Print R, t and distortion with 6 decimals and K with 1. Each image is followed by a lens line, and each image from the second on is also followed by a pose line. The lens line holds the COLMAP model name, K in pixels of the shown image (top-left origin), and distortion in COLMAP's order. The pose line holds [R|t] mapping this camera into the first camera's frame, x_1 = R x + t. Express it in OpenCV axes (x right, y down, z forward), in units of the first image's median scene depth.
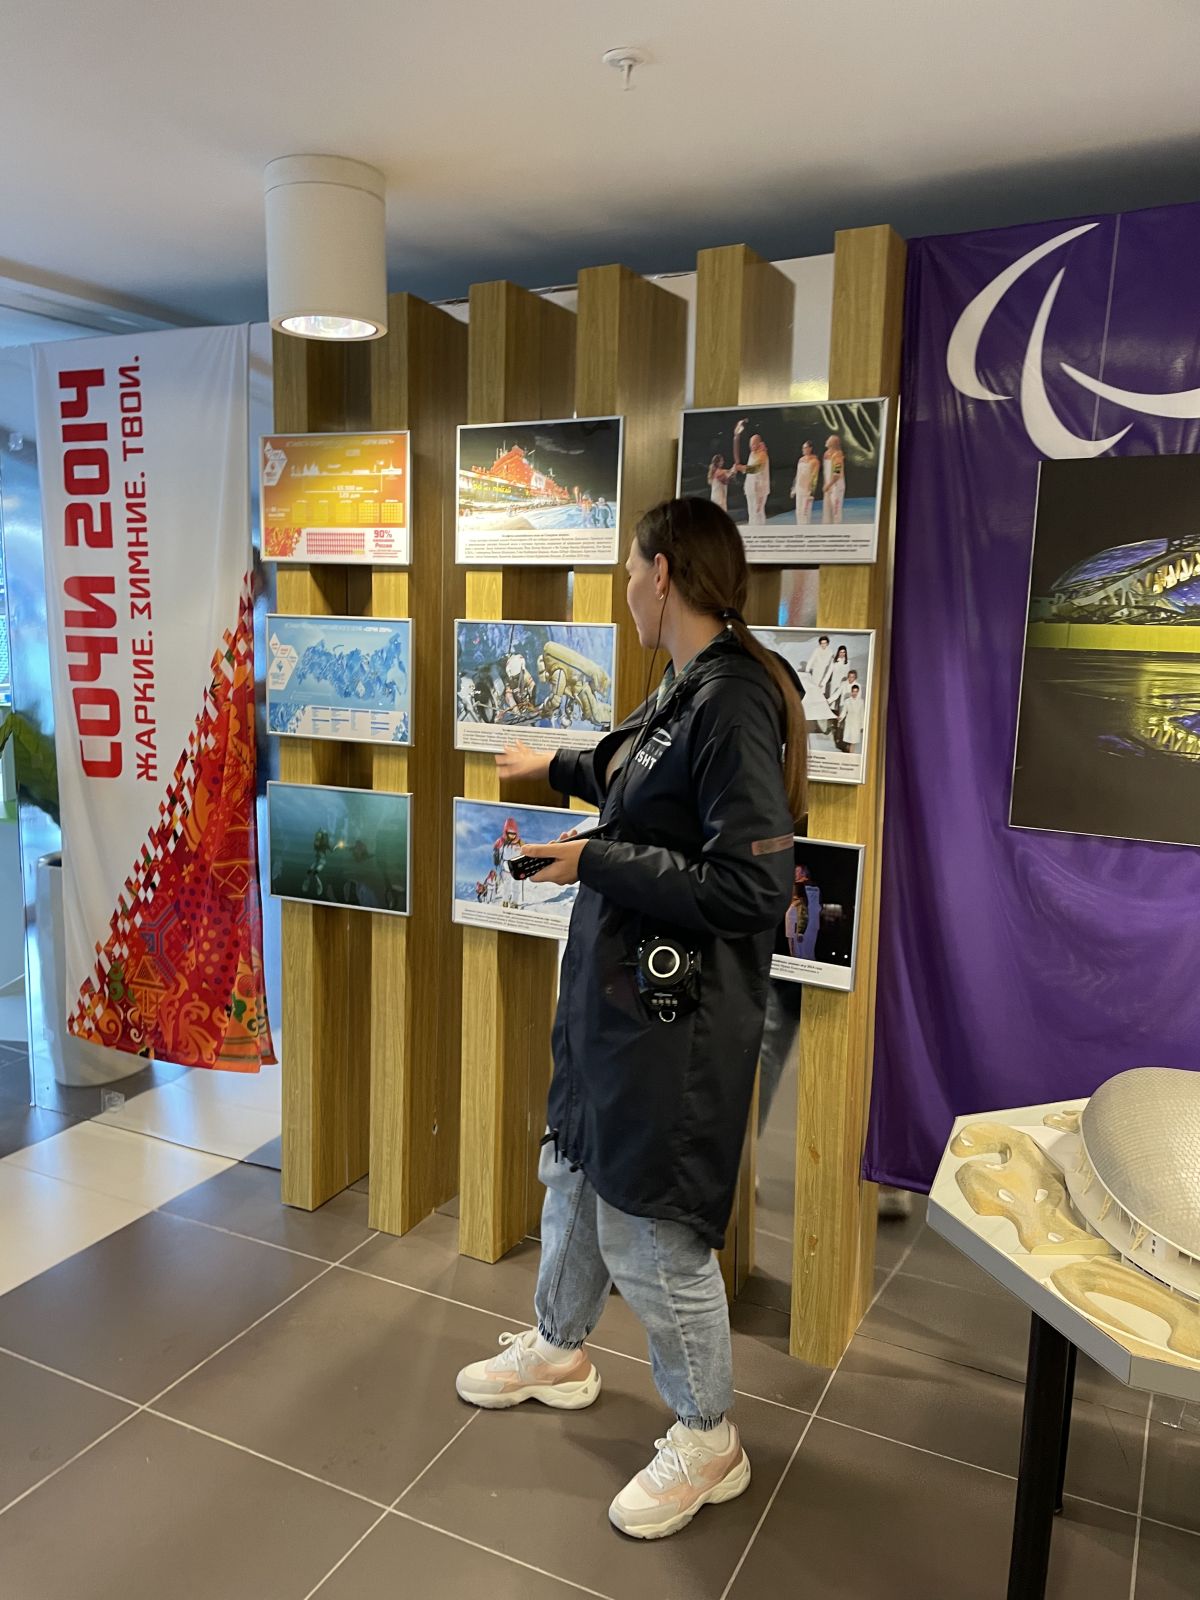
lens RADIAL K [[1201.8, 0, 619.2], [0, 1201.8, 795.6], [0, 0, 1]] dist [0.085088, -0.103800]
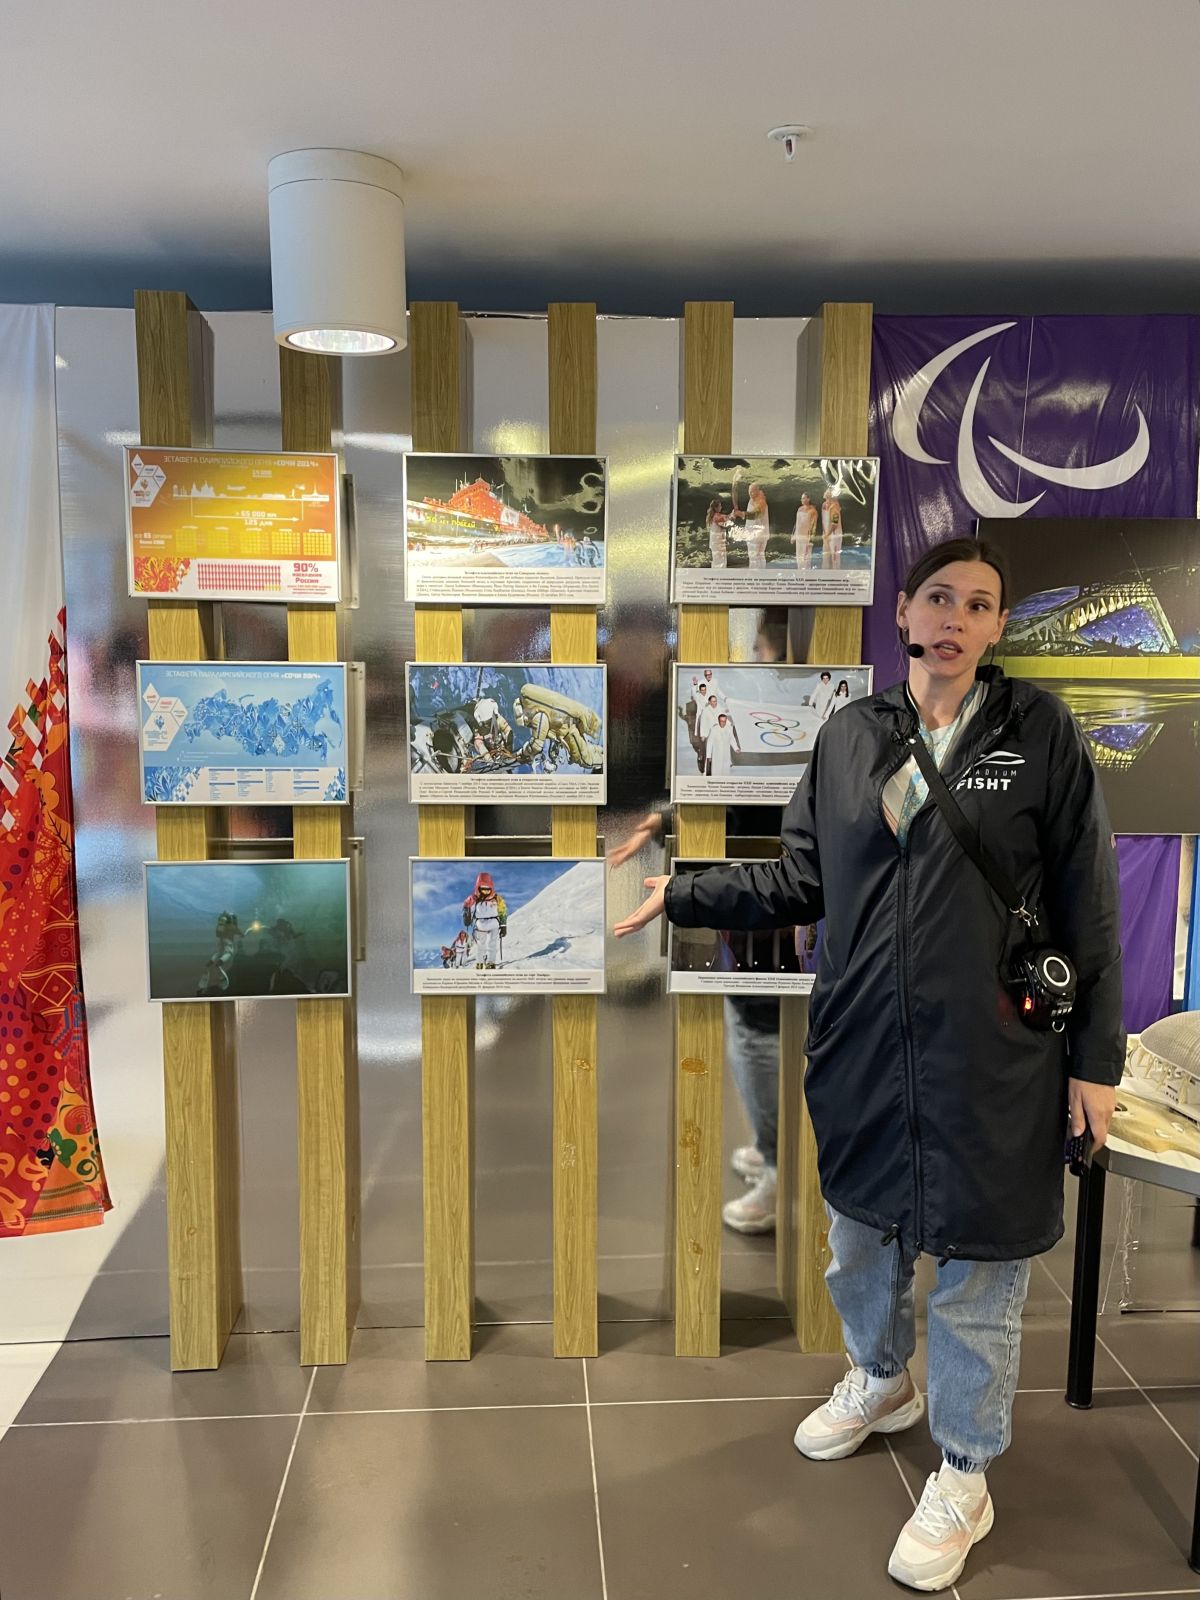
lens RADIAL K [[1201.8, 0, 619.2], [0, 1201.8, 795.6], [0, 0, 1]] dist [0.085088, -0.103800]
pose [[0.868896, -0.075074, 0.489268, -0.445546], [0.086494, 0.996252, -0.000739, -0.030939], [-0.487379, 0.042960, 0.872133, 0.128445]]
